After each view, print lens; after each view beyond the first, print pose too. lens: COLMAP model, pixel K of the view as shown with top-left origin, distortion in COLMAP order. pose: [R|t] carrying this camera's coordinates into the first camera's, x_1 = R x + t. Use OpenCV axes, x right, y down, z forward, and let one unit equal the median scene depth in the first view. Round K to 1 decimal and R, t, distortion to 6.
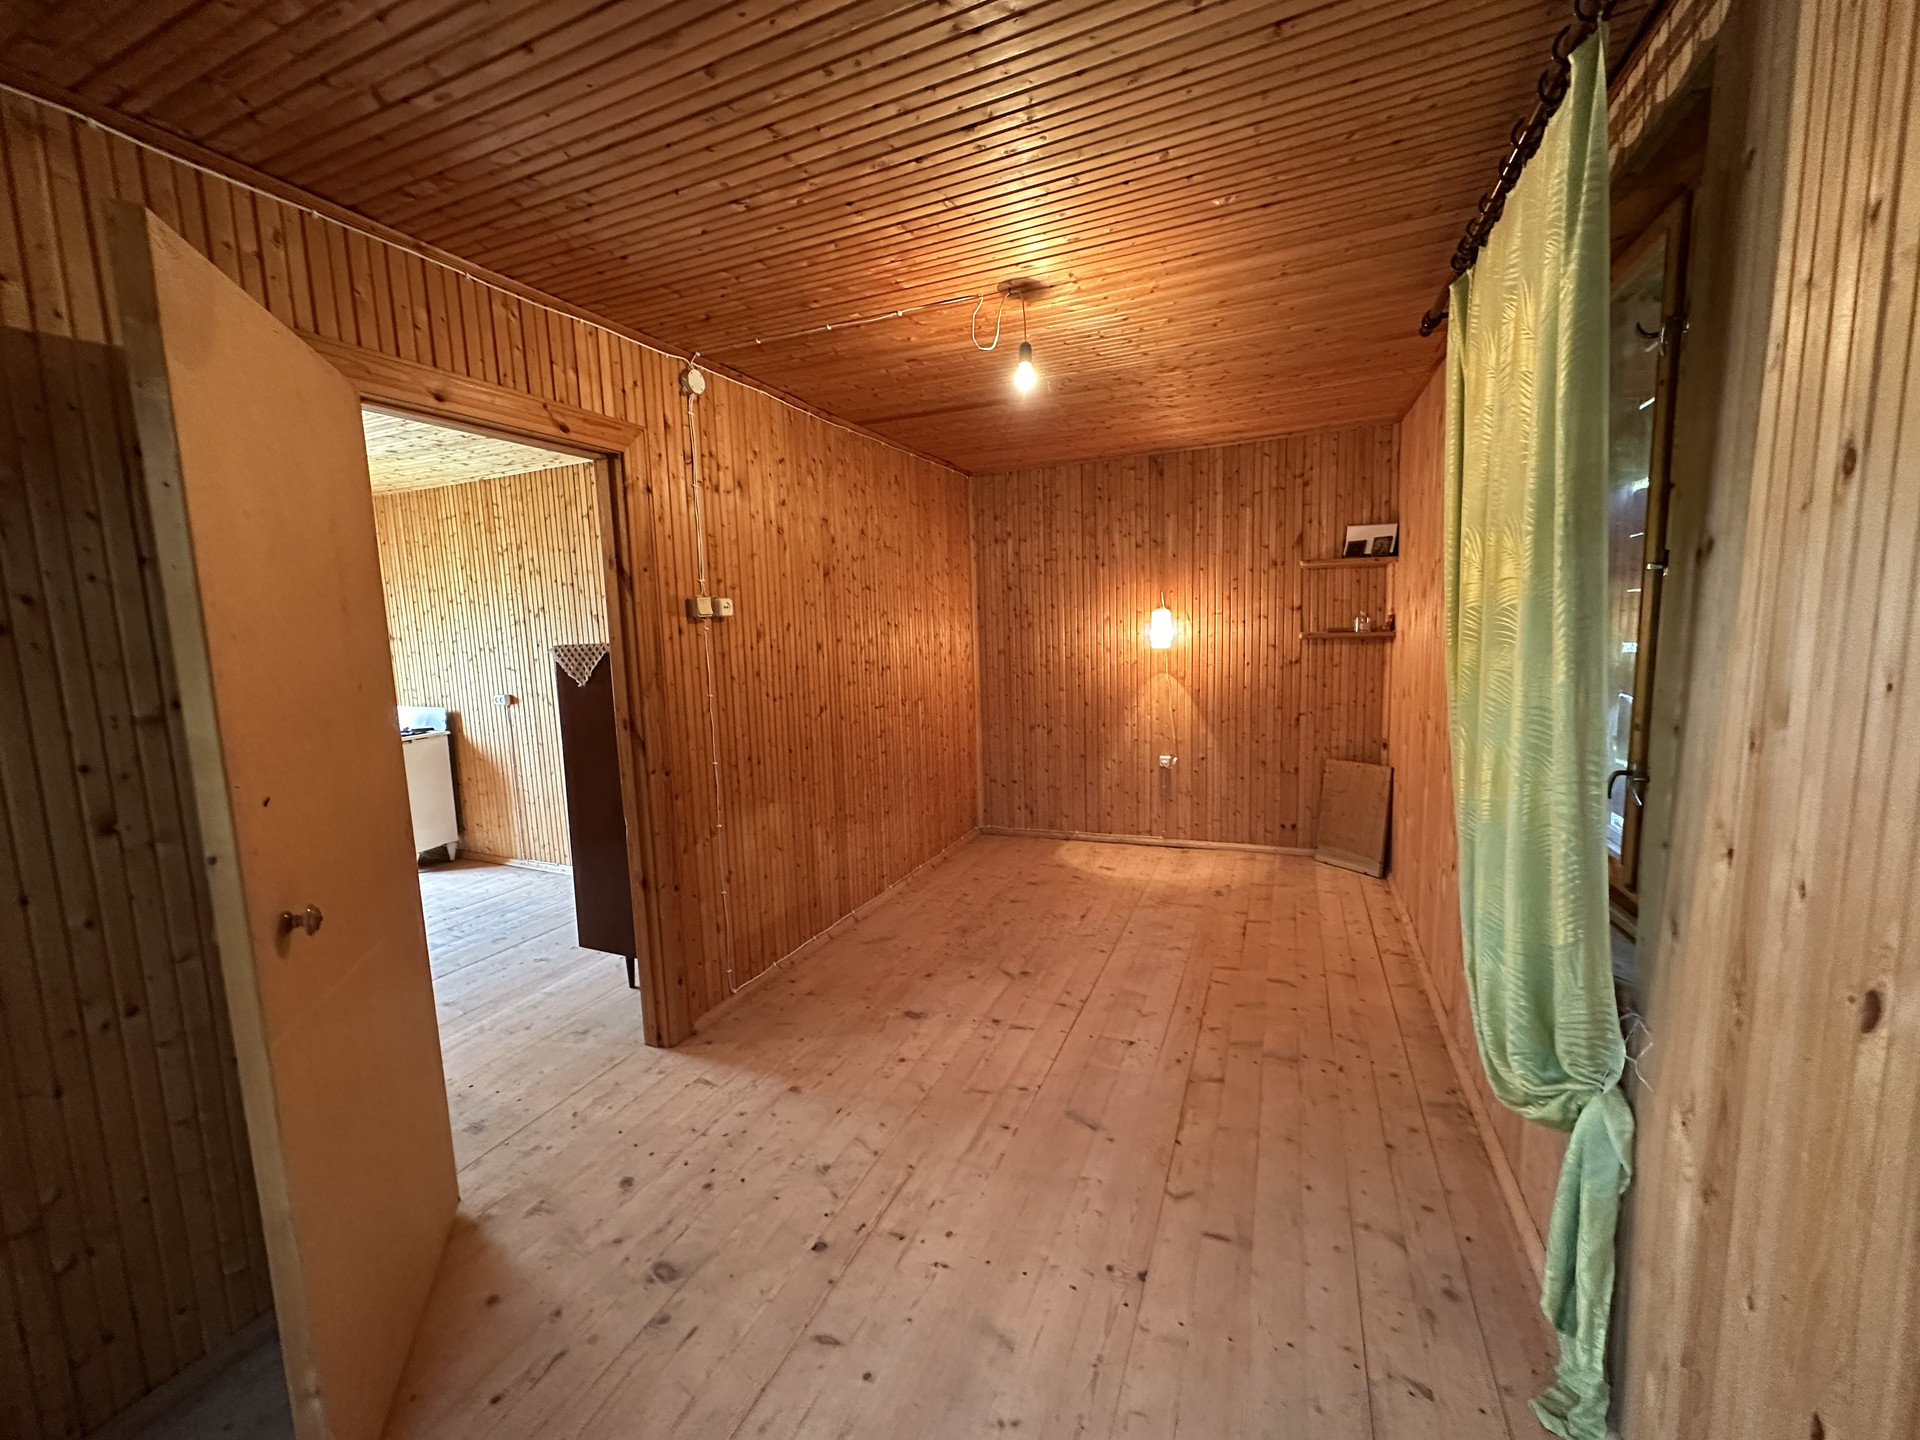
lens RADIAL K [[764.7, 0, 966.4], [0, 764.7, 715.0], [0, 0, 1]] dist [-0.003285, 0.000869]
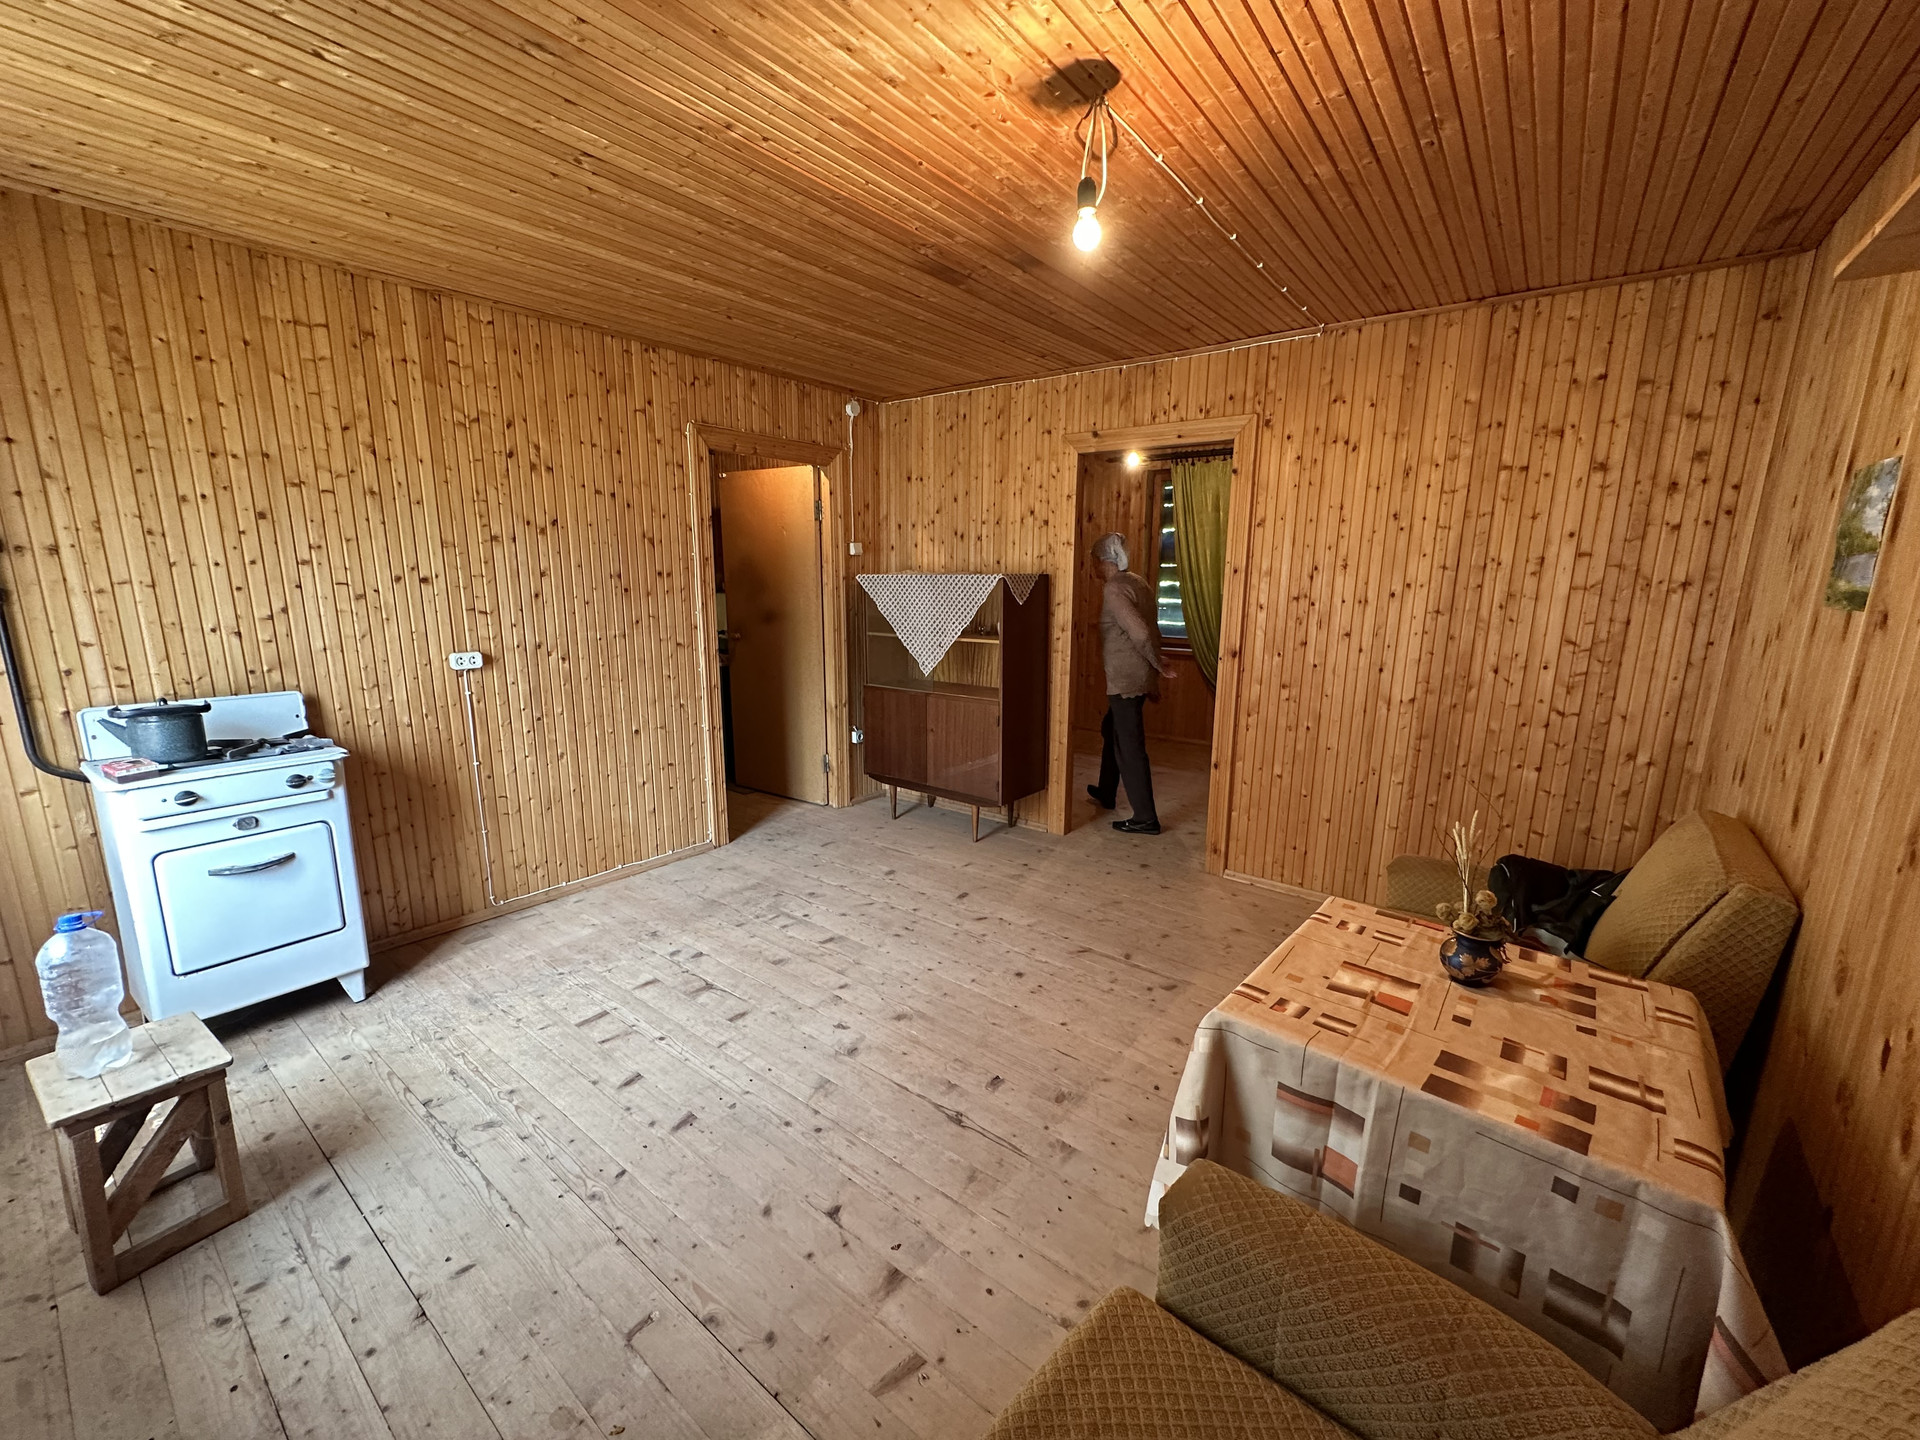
lens RADIAL K [[764.7, 0, 959.6], [0, 764.7, 717.5], [0, 0, 1]] dist [-0.003285, 0.000869]
pose [[0.262563, -0.149768, 0.953221, -1.738442], [0.098215, 0.986898, 0.128007, -0.022338], [-0.959904, 0.060010, 0.273832, 0.697883]]
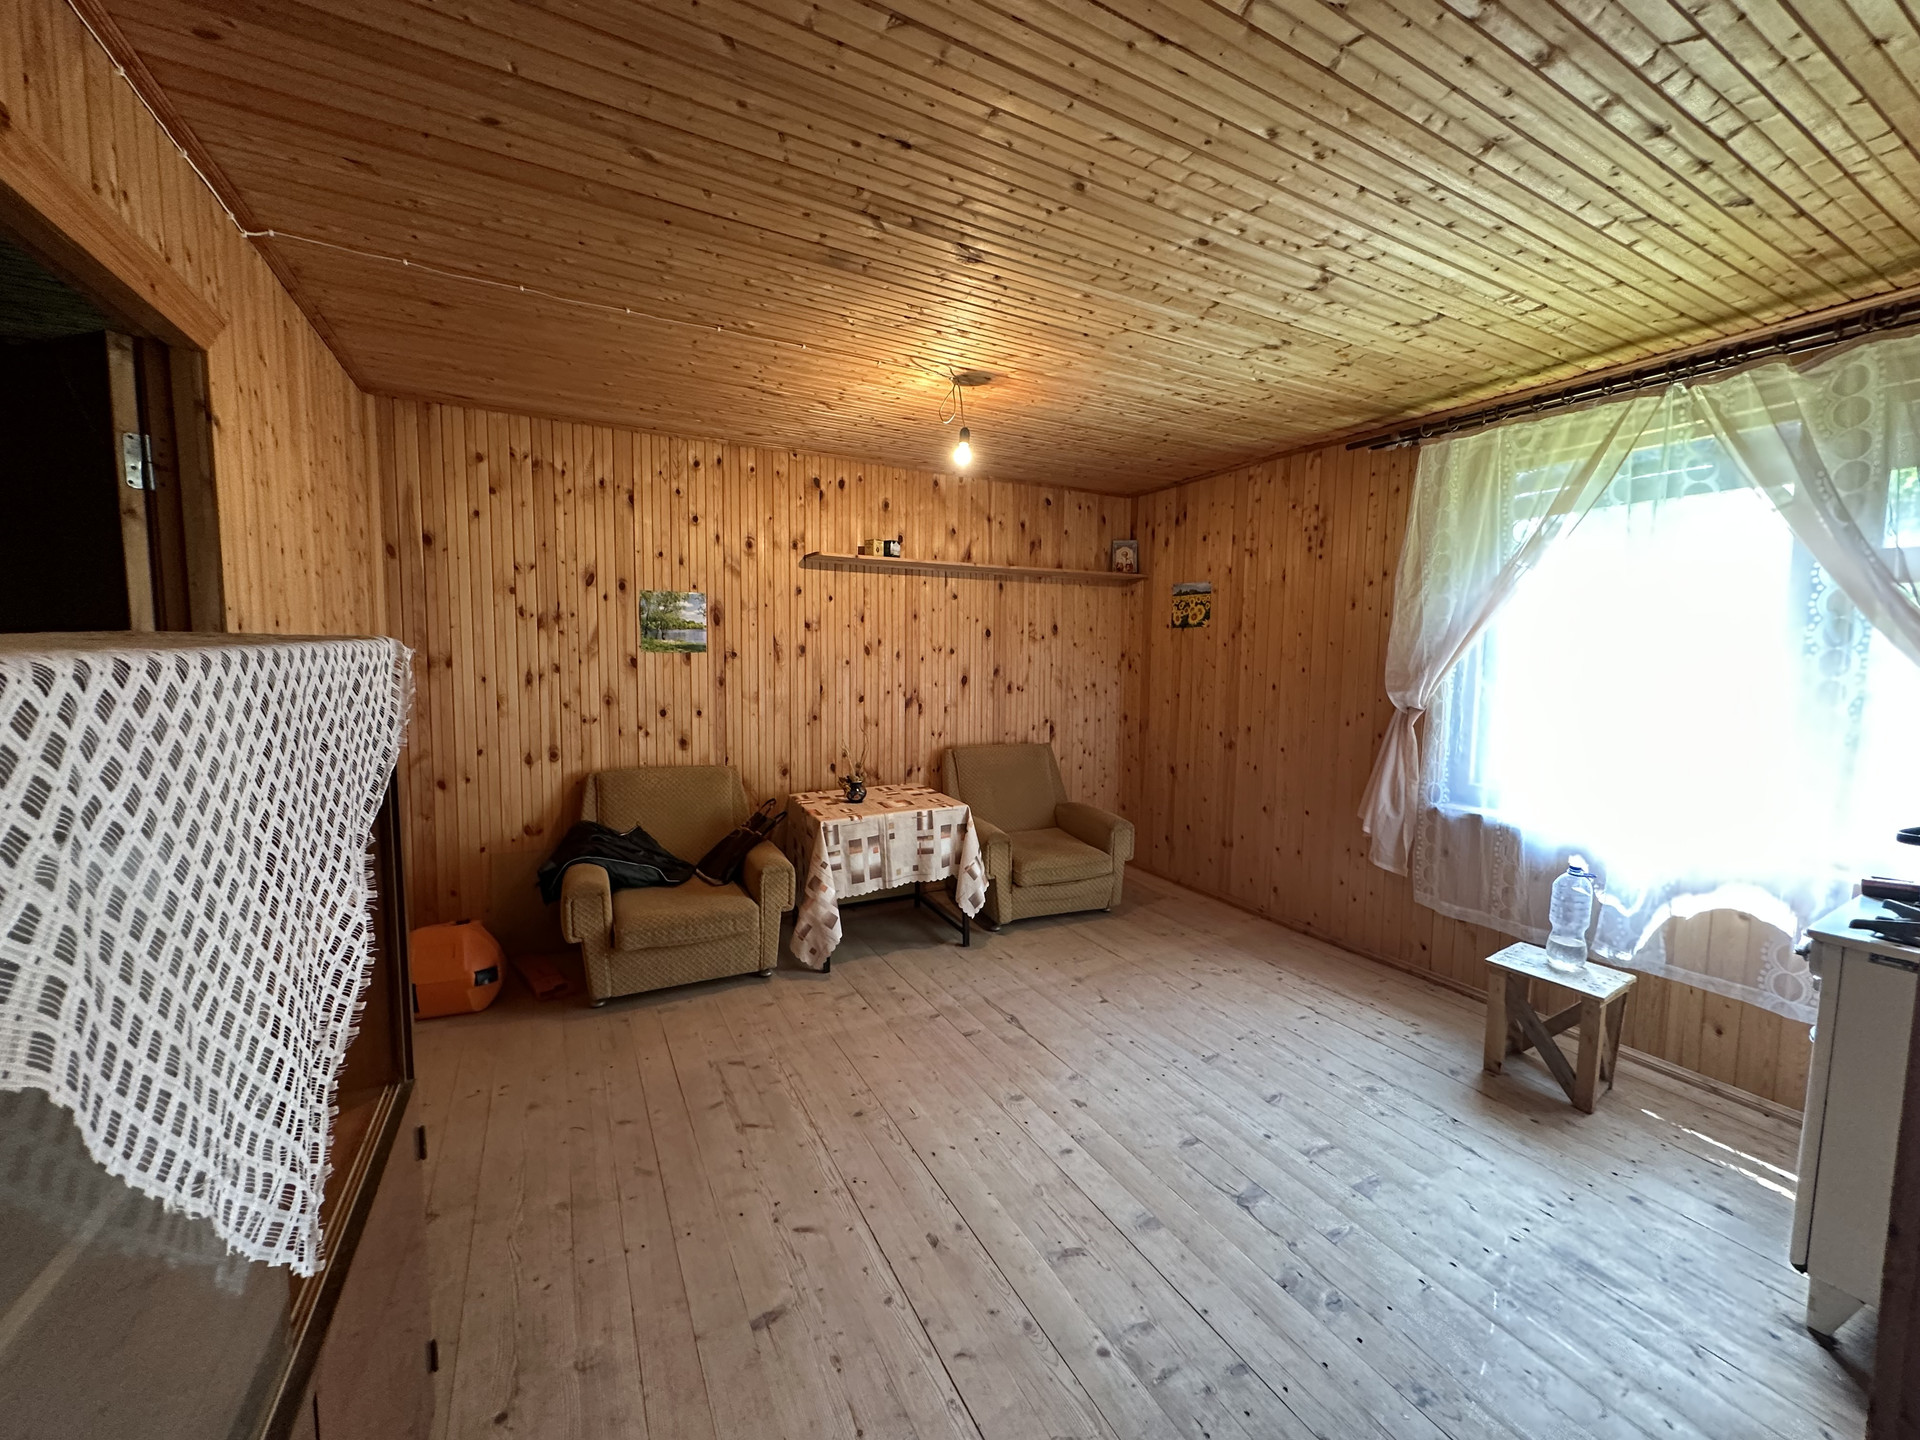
lens RADIAL K [[764.7, 0, 958.9], [0, 764.7, 715.9], [0, 0, 1]] dist [-0.003285, 0.000869]
pose [[-0.635267, 0.092119, -0.766779, -0.406517], [-0.085953, 0.978259, 0.188736, -0.138823], [0.767495, 0.185805, -0.613538, 1.371261]]
